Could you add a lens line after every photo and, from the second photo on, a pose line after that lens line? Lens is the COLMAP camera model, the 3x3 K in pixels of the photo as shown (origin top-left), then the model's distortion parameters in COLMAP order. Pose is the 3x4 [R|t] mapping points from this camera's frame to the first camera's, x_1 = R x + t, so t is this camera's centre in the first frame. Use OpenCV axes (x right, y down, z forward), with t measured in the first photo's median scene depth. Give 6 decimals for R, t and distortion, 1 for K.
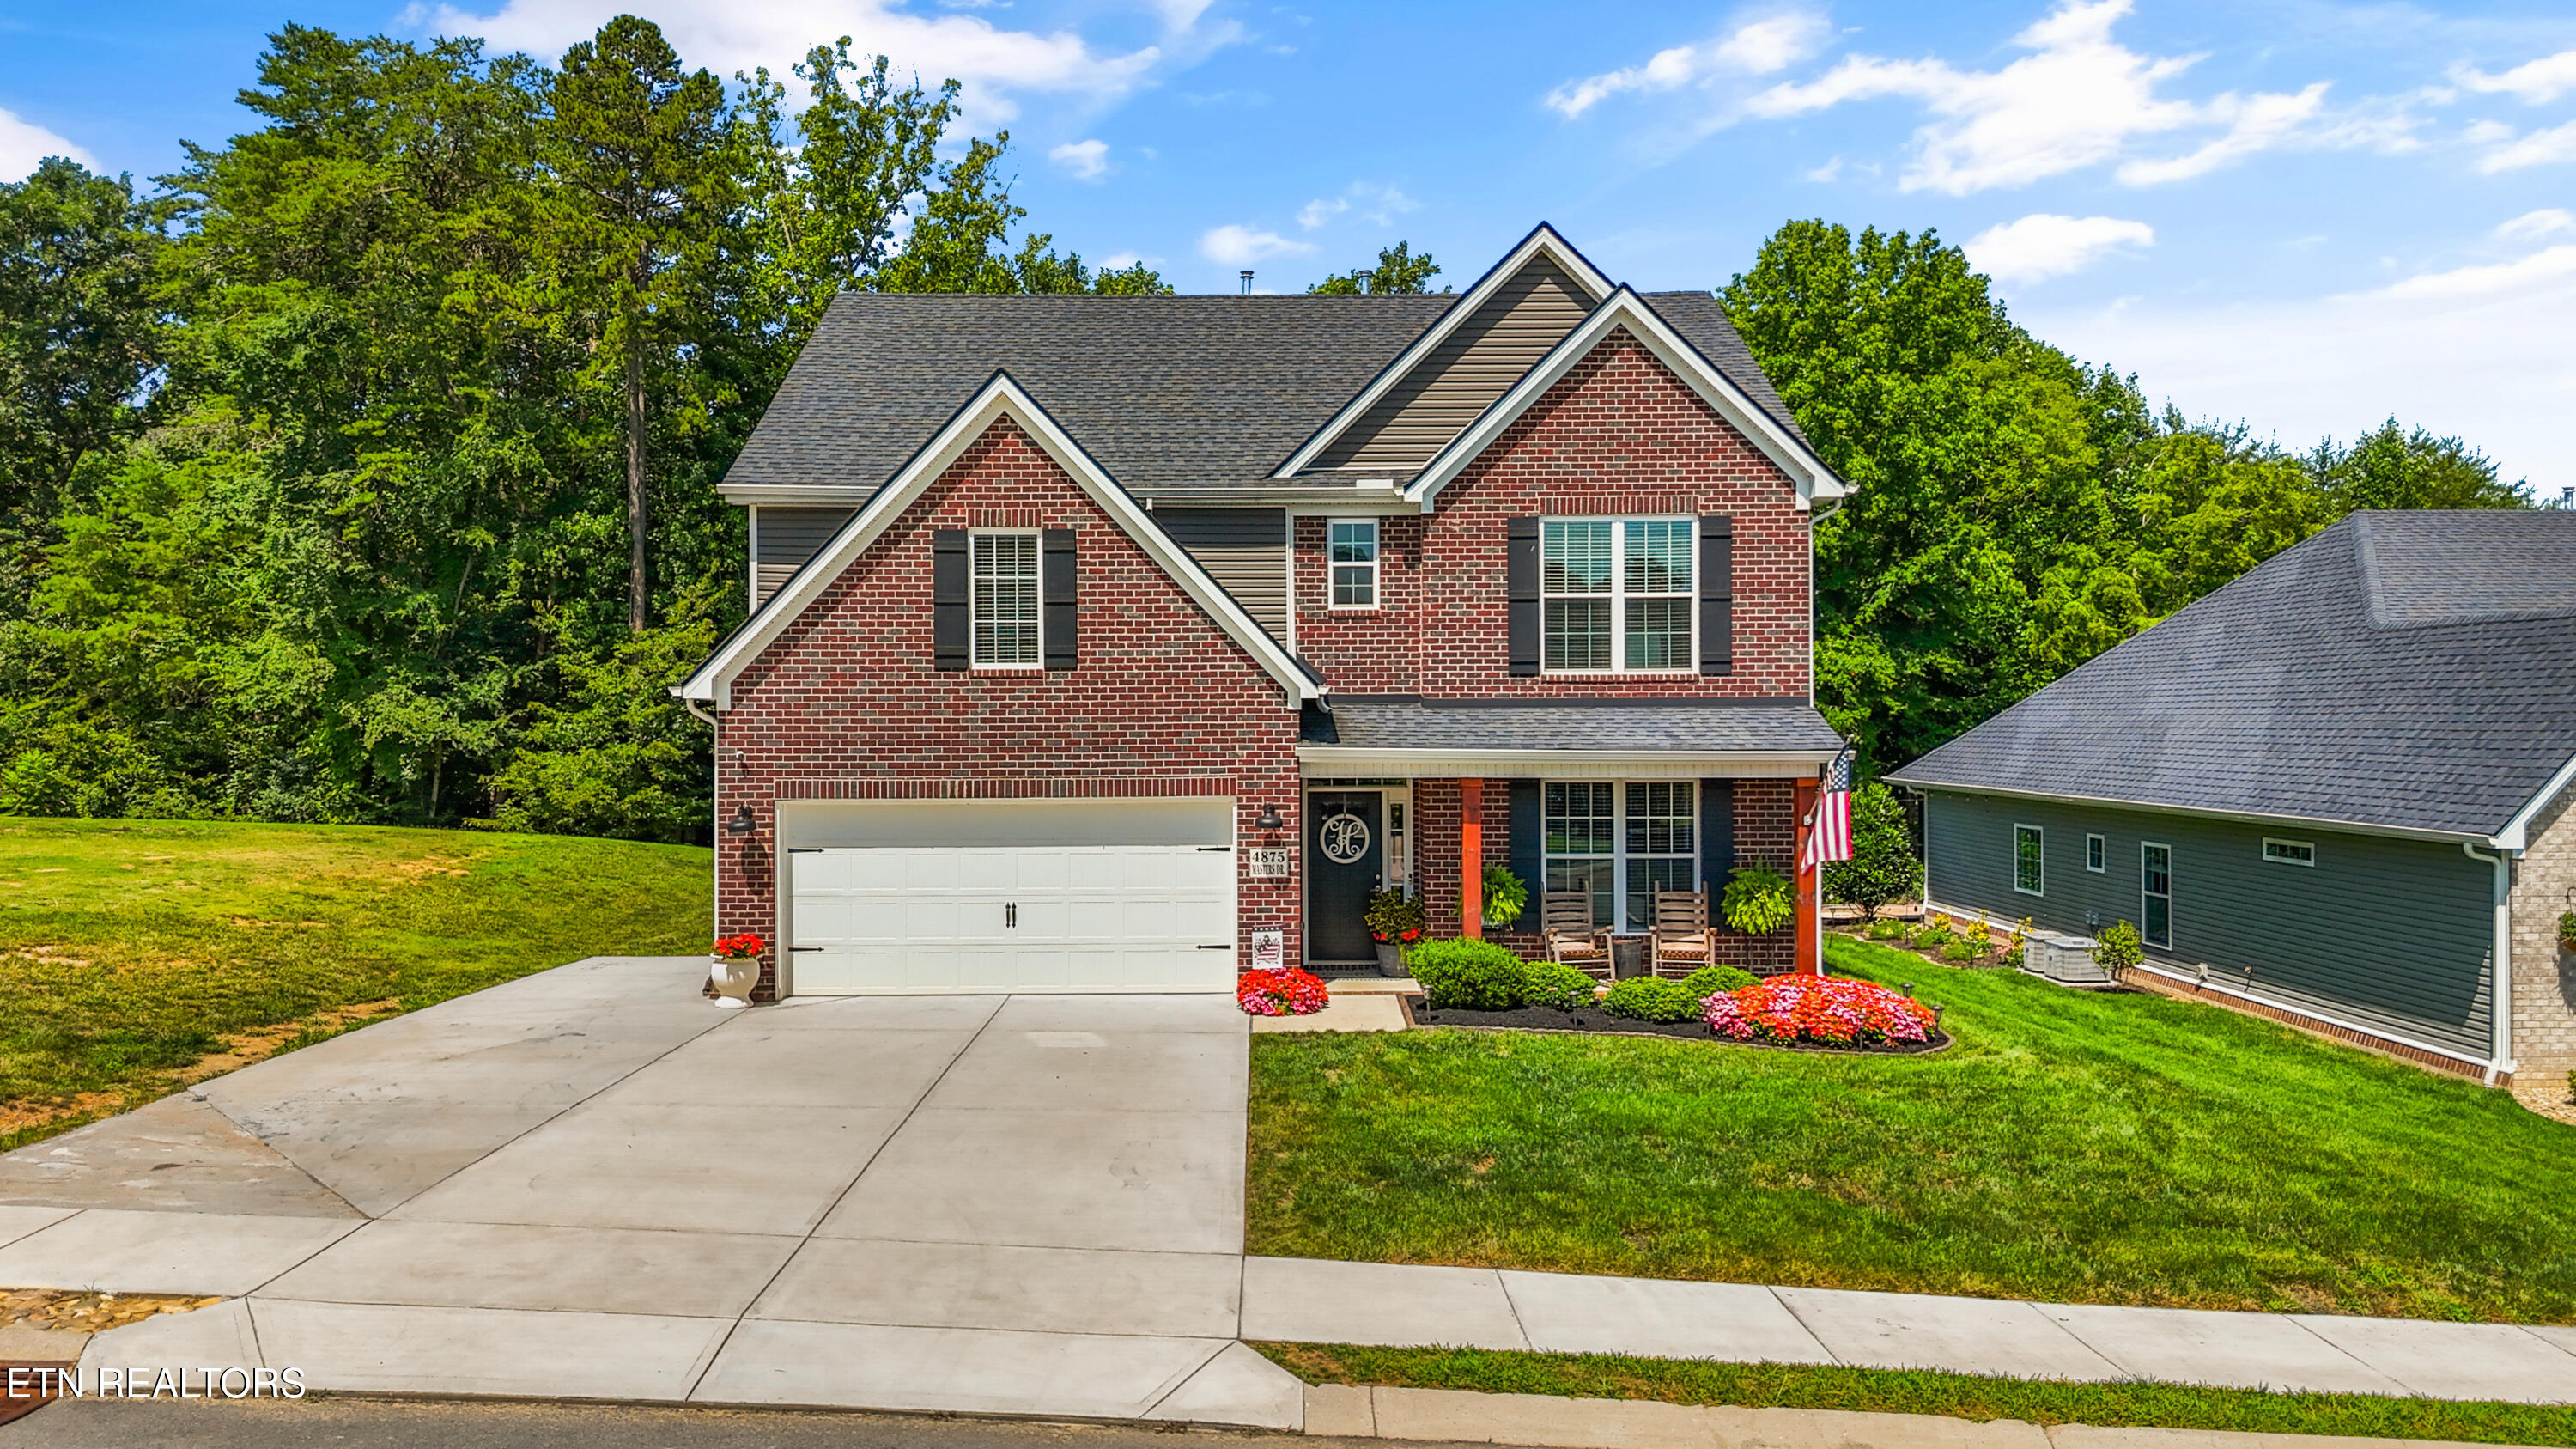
lens RADIAL K [[1958.4, 0, 1281.0], [0, 1958.4, 712.4], [0, 0, 1]] dist [0.046419, -0.024323]
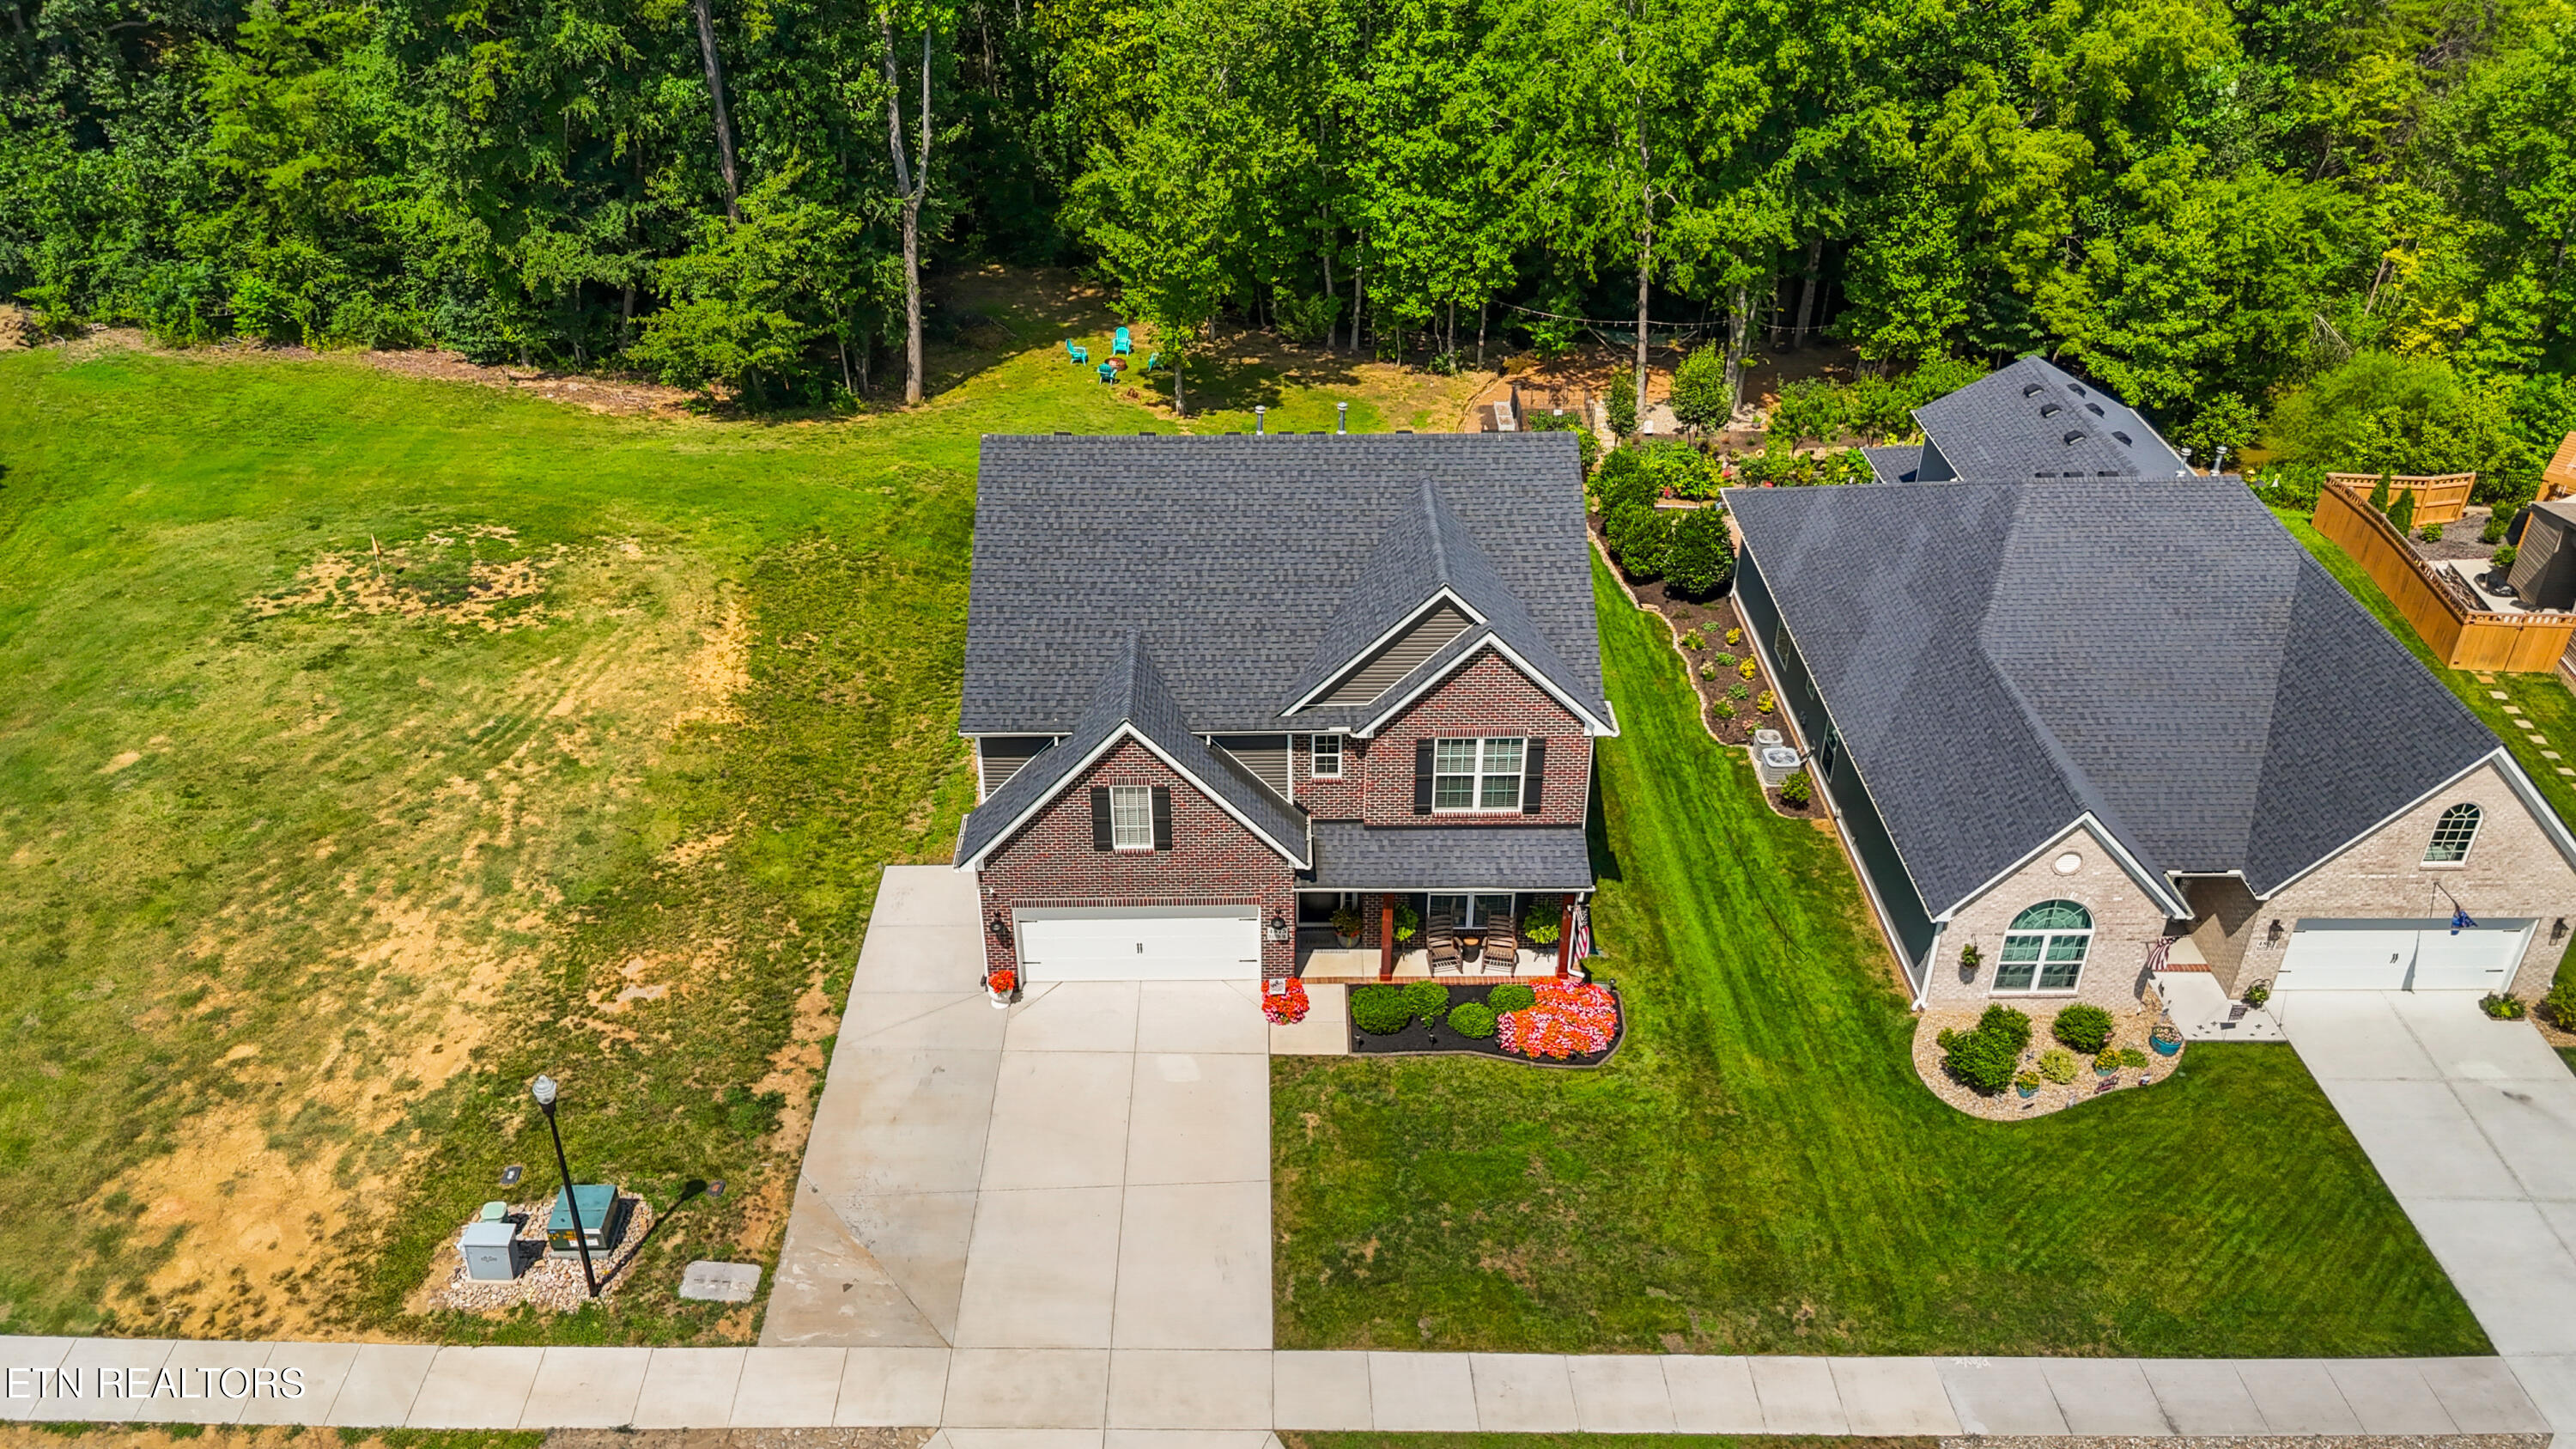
lens RADIAL K [[1958.4, 0, 1287.3], [0, 1958.4, 730.7], [0, 0, 1]] dist [0.046419, -0.024323]
pose [[0.999976, -0.000772, 0.006857, -0.009399], [-0.003001, 0.846220, 0.532825, -1.011494], [-0.006214, -0.532832, 0.846198, -0.443740]]
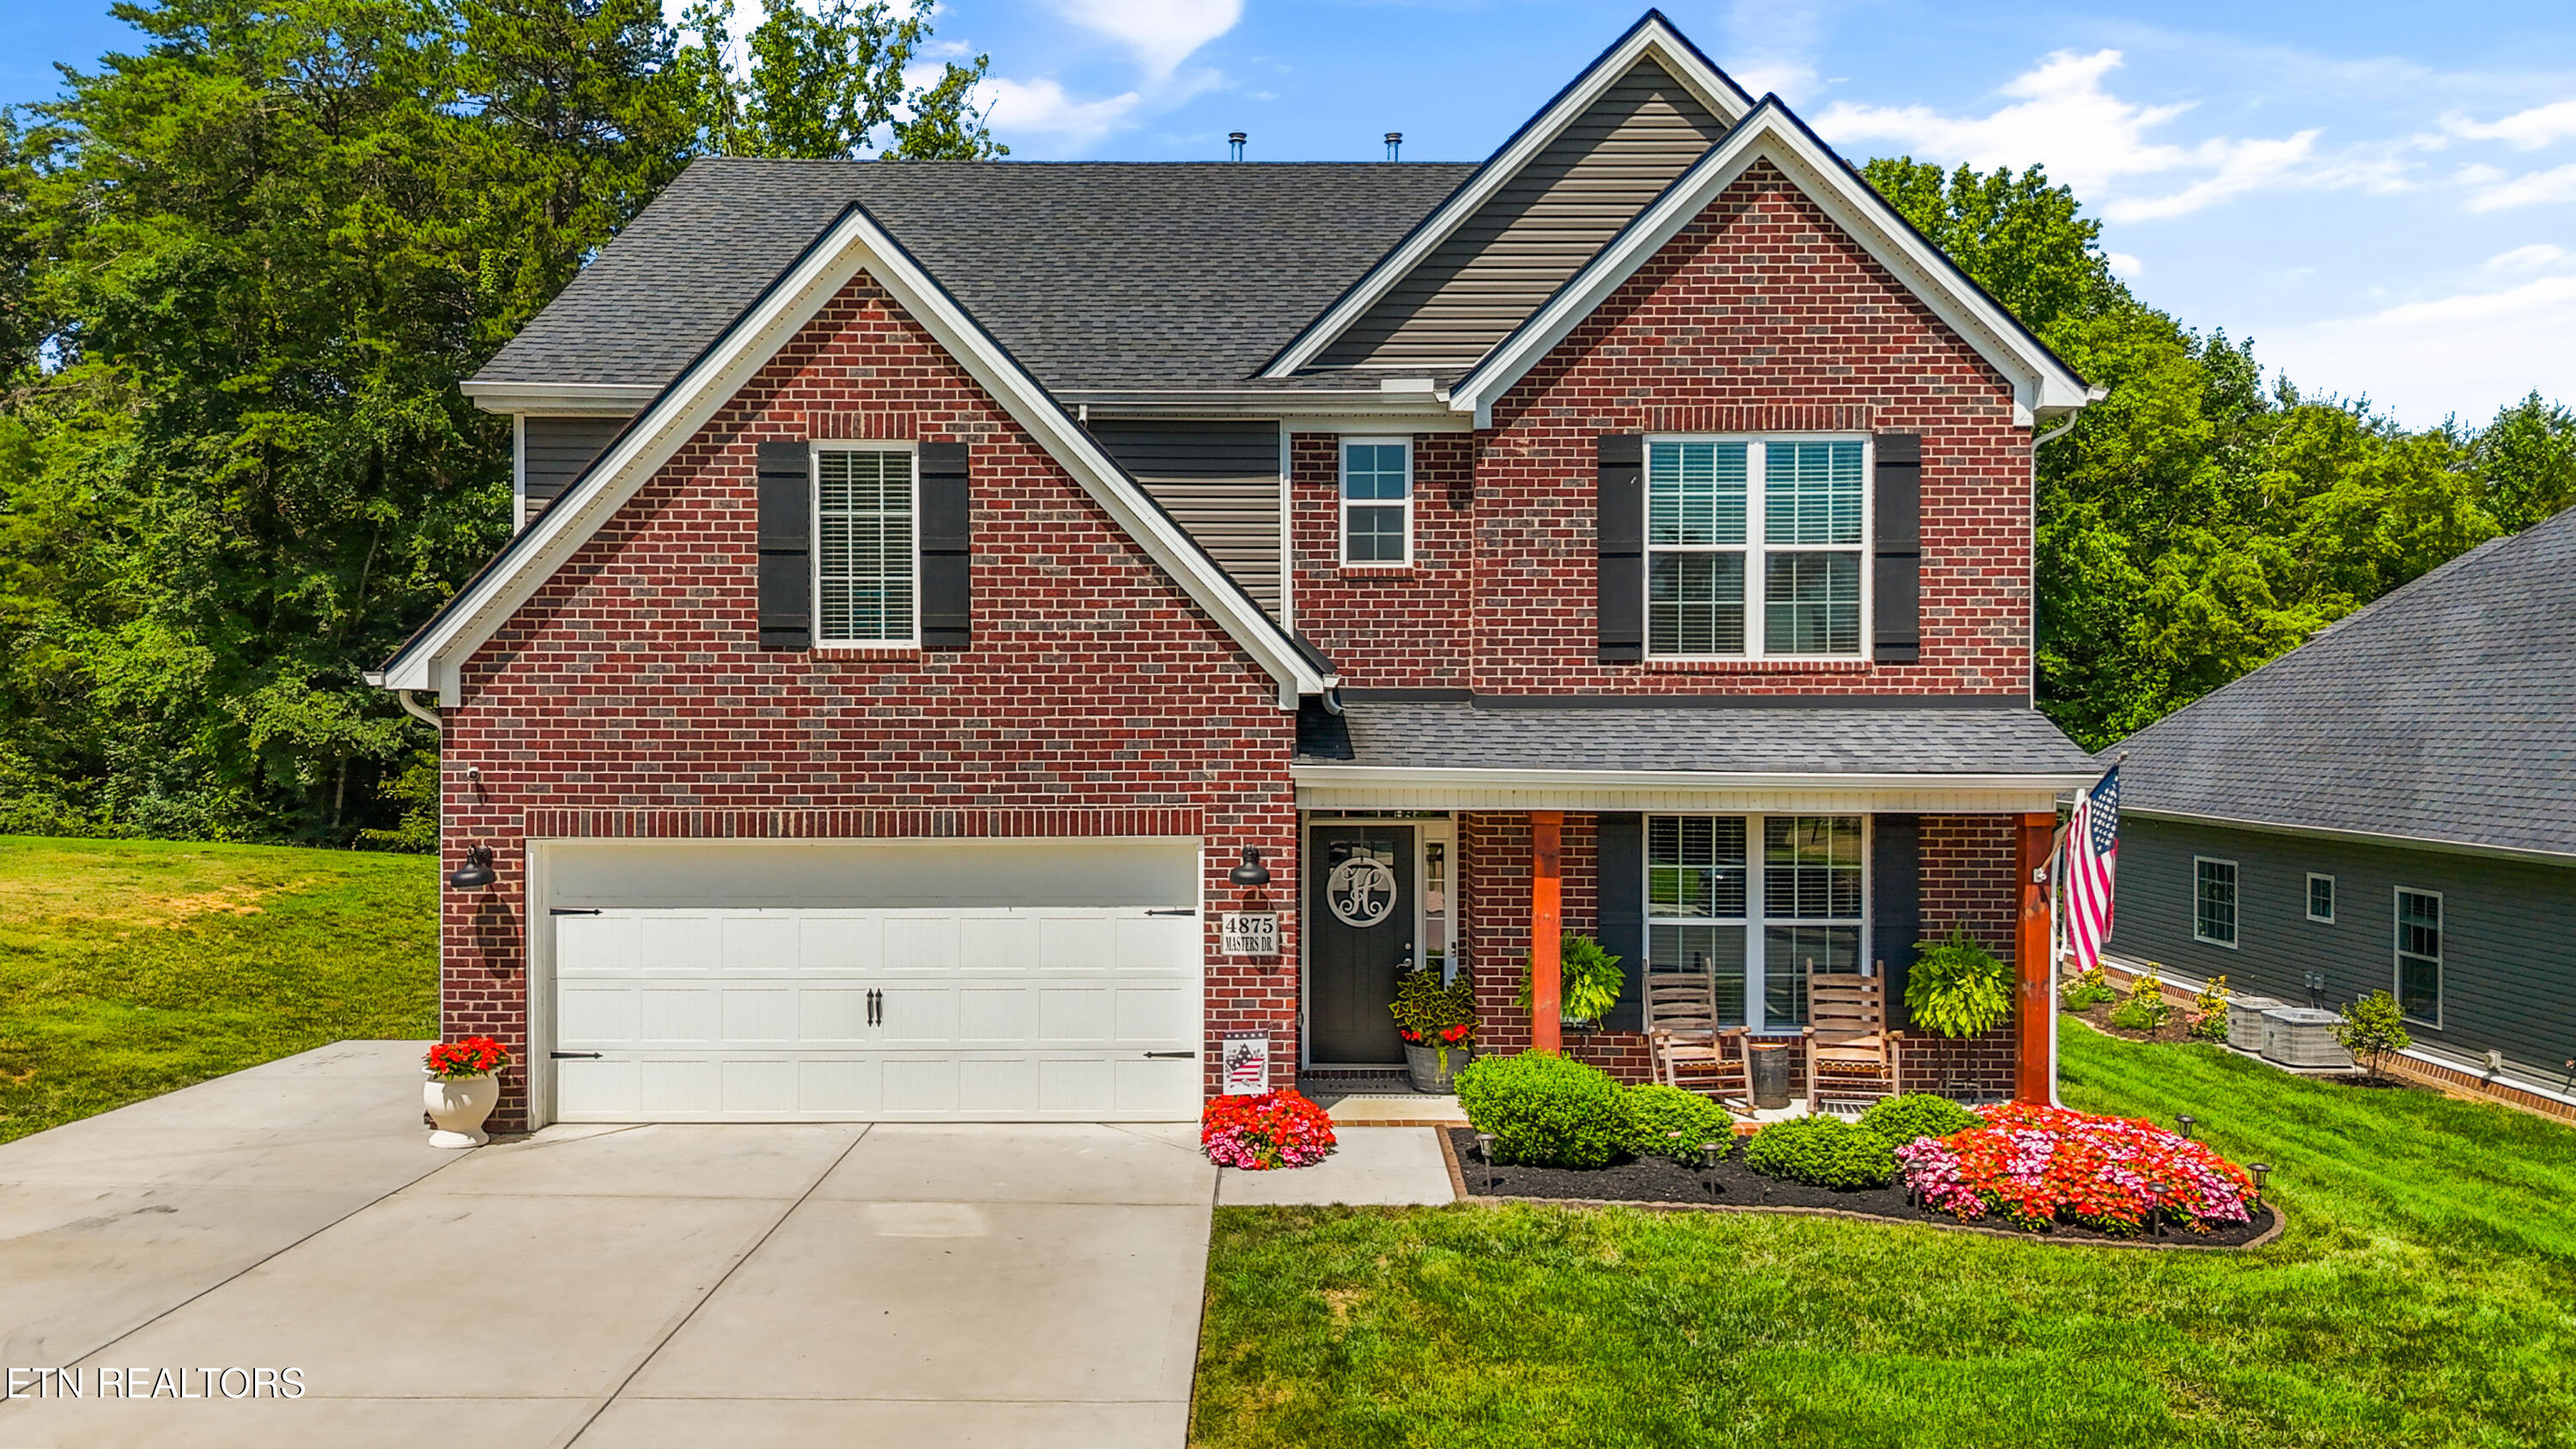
lens RADIAL K [[1958.4, 0, 1299.1], [0, 1958.4, 747.8], [0, 0, 1]] dist [0.046419, -0.024323]
pose [[0.999989, 0.004723, -0.000704, 0.010434], [-0.004710, 0.999839, 0.017313, -0.000070], [0.000786, -0.017309, 0.999850, 0.298635]]
